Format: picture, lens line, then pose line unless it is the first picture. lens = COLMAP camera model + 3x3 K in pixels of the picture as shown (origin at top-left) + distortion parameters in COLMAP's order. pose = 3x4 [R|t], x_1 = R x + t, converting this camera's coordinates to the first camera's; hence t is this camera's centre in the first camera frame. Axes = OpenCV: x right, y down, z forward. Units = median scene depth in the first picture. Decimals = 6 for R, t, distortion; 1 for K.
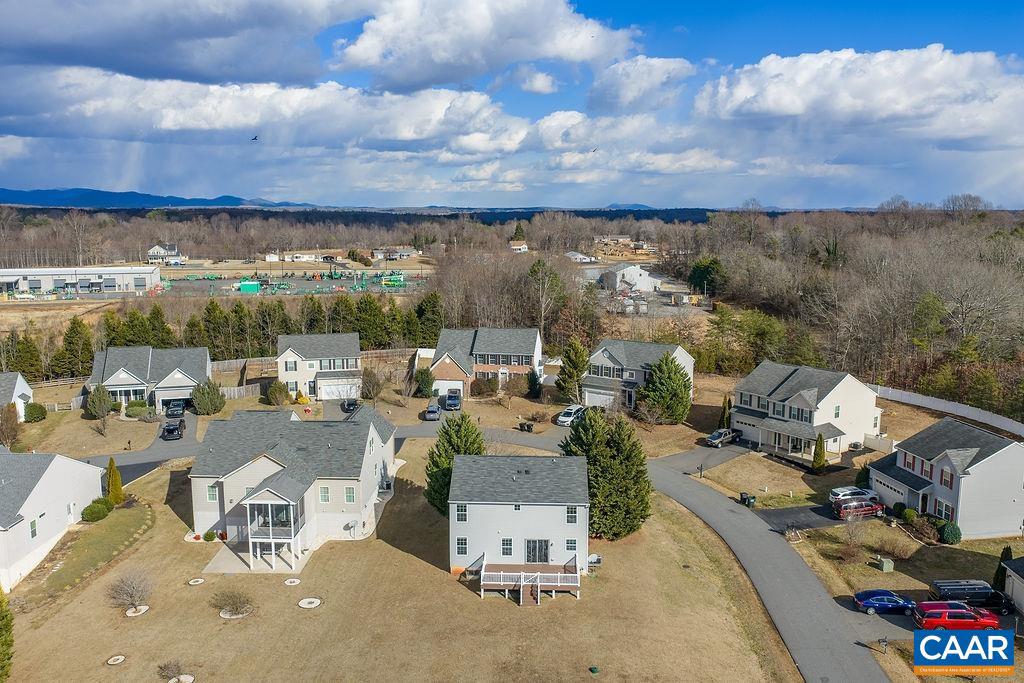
lens RADIAL K [[848.1, 0, 511.7], [0, 848.1, 343.6], [0, 0, 1]] dist [0.006321, -0.001852]
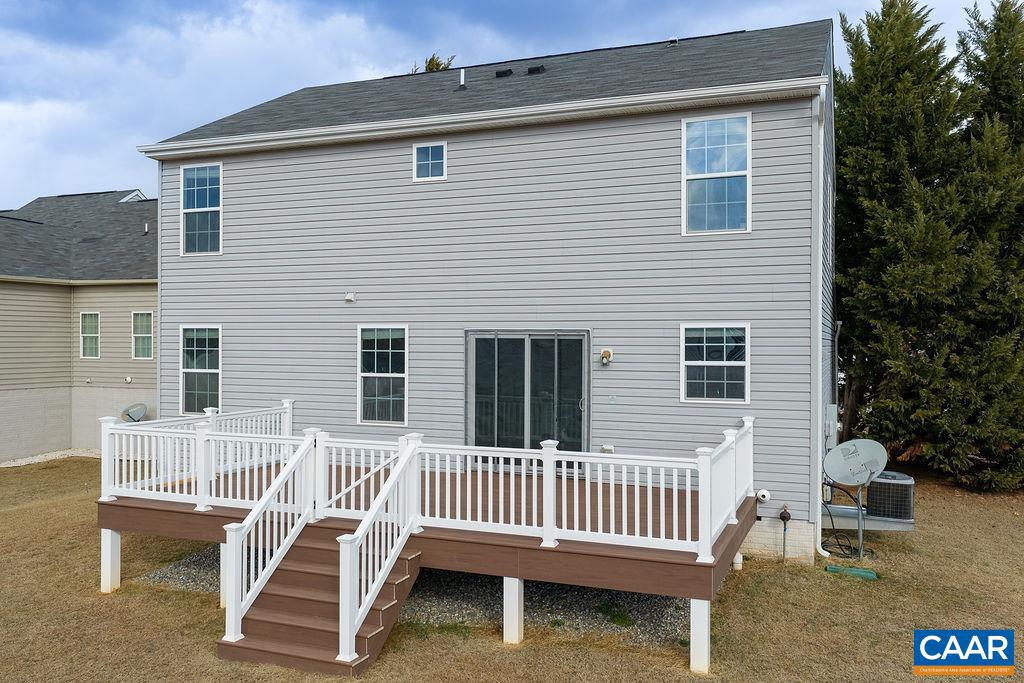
lens RADIAL K [[848.1, 0, 511.8], [0, 848.1, 345.5], [0, 0, 1]] dist [0.006321, -0.001852]
pose [[0.939147, 0.000829, -0.343513, 0.087655], [-0.056353, 0.986821, -0.151685, 0.254311], [0.338860, 0.161813, 0.926817, 0.805527]]
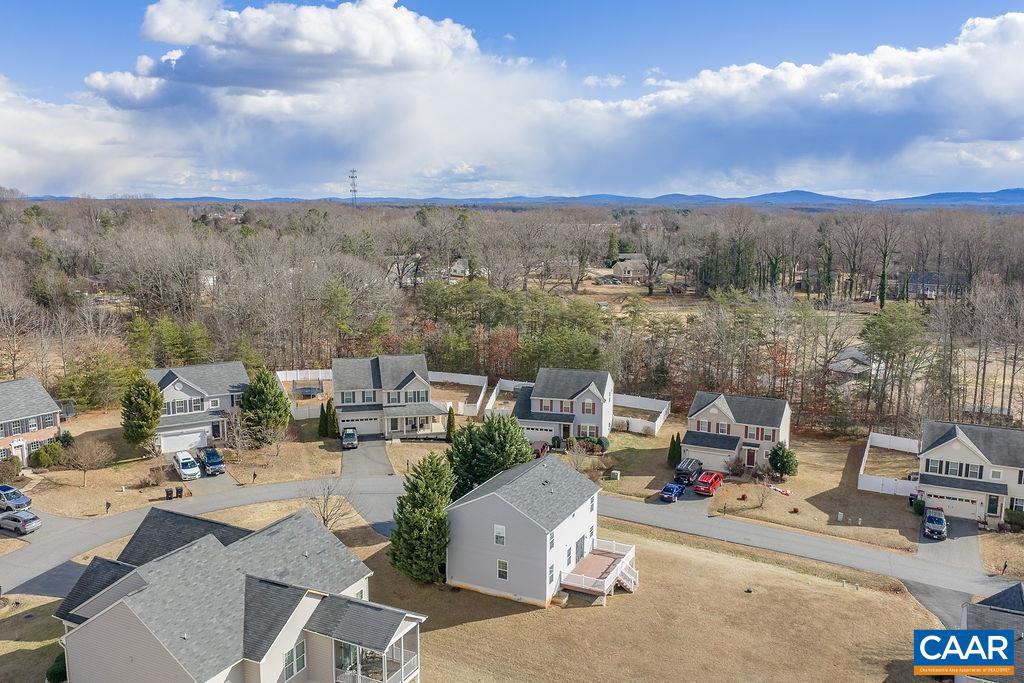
lens RADIAL K [[848.1, 0, 511.4], [0, 848.1, 336.3], [0, 0, 1]] dist [0.006321, -0.001852]
pose [[0.400138, -0.146881, 0.904608, -0.891522], [0.140537, 0.985232, 0.097807, -0.126810], [-0.905615, 0.087995, 0.414871, 0.600844]]
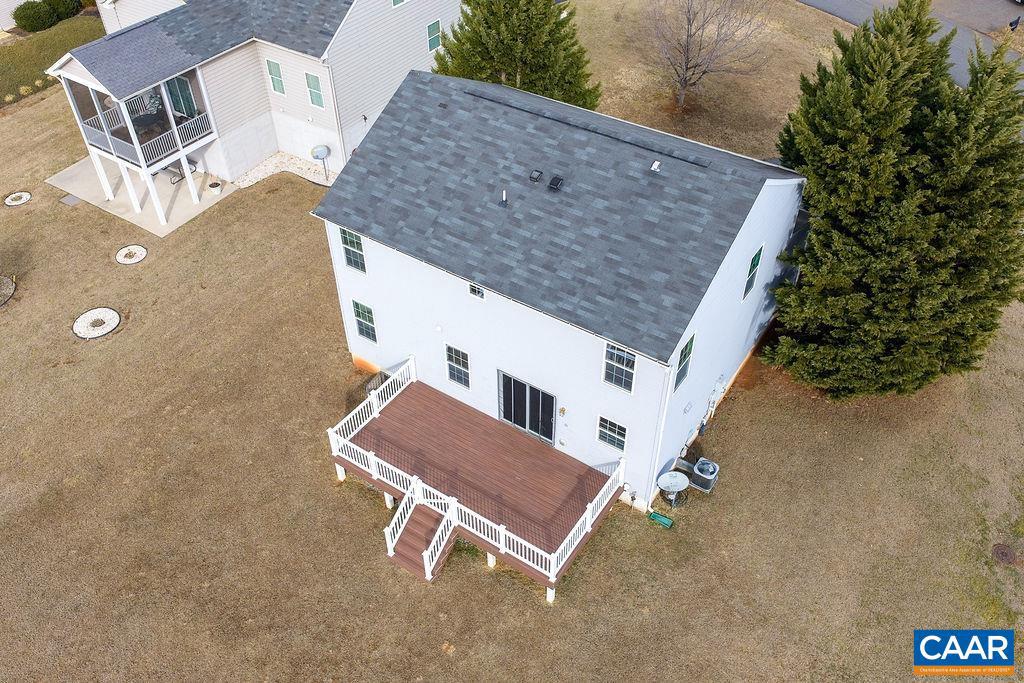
lens RADIAL K [[848.1, 0, 508.6], [0, 848.1, 343.5], [0, 0, 1]] dist [0.006321, -0.001852]
pose [[0.846478, 0.353679, -0.397976, 0.151752], [-0.075298, 0.819492, 0.568123, 0.020180], [0.527072, -0.450937, 0.720313, 0.732005]]
